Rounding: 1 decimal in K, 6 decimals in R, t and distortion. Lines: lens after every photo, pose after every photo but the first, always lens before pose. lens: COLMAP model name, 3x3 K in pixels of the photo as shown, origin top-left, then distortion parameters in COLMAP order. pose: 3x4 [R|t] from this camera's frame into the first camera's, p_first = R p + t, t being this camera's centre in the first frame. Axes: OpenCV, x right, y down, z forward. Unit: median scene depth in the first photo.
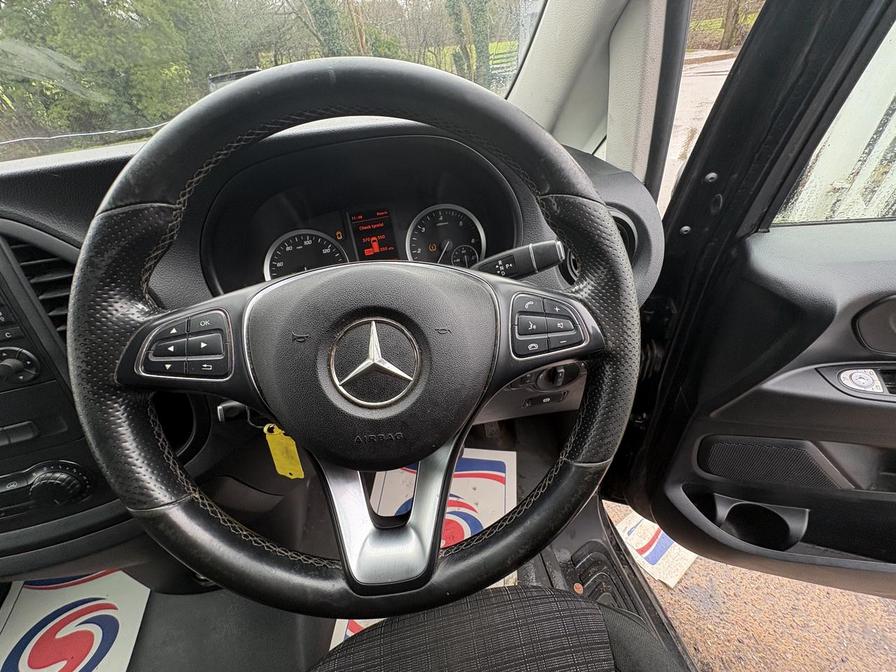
lens RADIAL K [[356.1, 0, 448.7], [0, 356.1, 333.8], [0, 0, 1]] dist [0.000381, -0.000052]
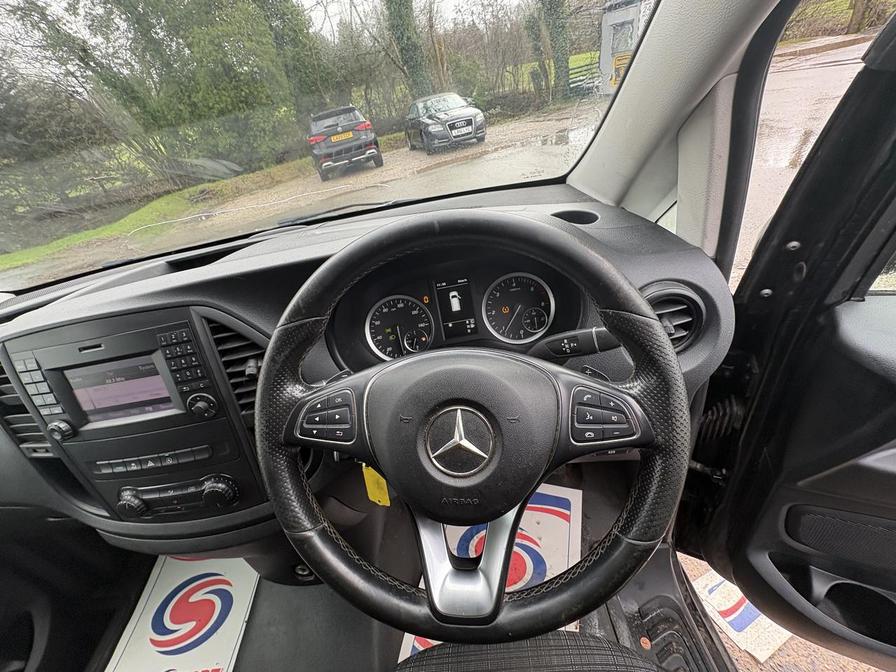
lens RADIAL K [[356.1, 0, 448.7], [0, 356.1, 334.4], [0, 0, 1]] dist [0.000381, -0.000052]
pose [[0.981191, 0.031925, -0.190379, -0.004845], [-0.038414, 0.998796, -0.030495, -0.128555], [0.189177, 0.037235, 0.981237, -0.142127]]
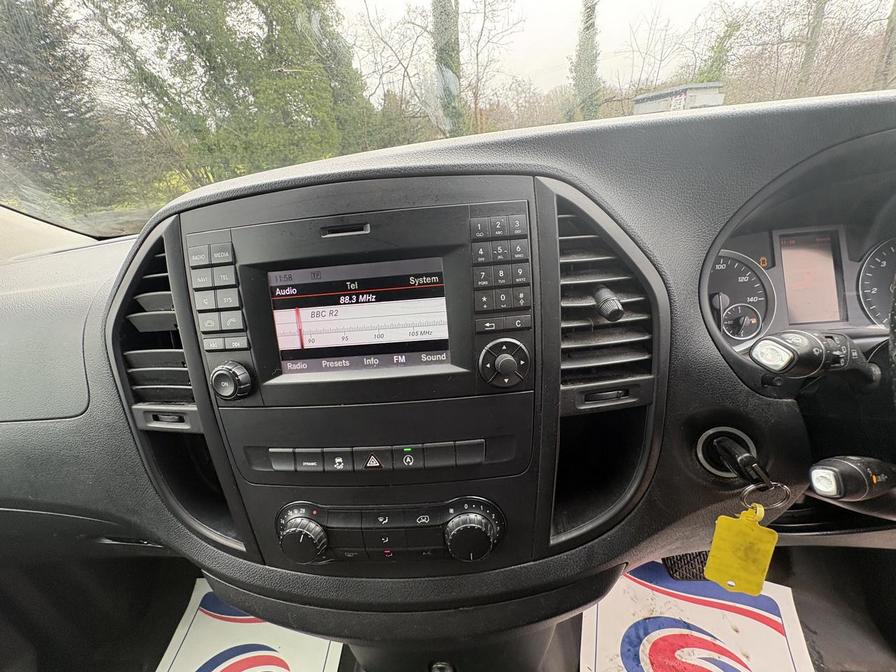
lens RADIAL K [[356.1, 0, 448.6], [0, 356.1, 333.9], [0, 0, 1]] dist [0.000381, -0.000052]
pose [[0.970058, 0.117092, -0.212786, -0.803319], [-0.154615, 0.973372, -0.169239, 0.119947], [0.187304, 0.197071, 0.962331, 0.148567]]
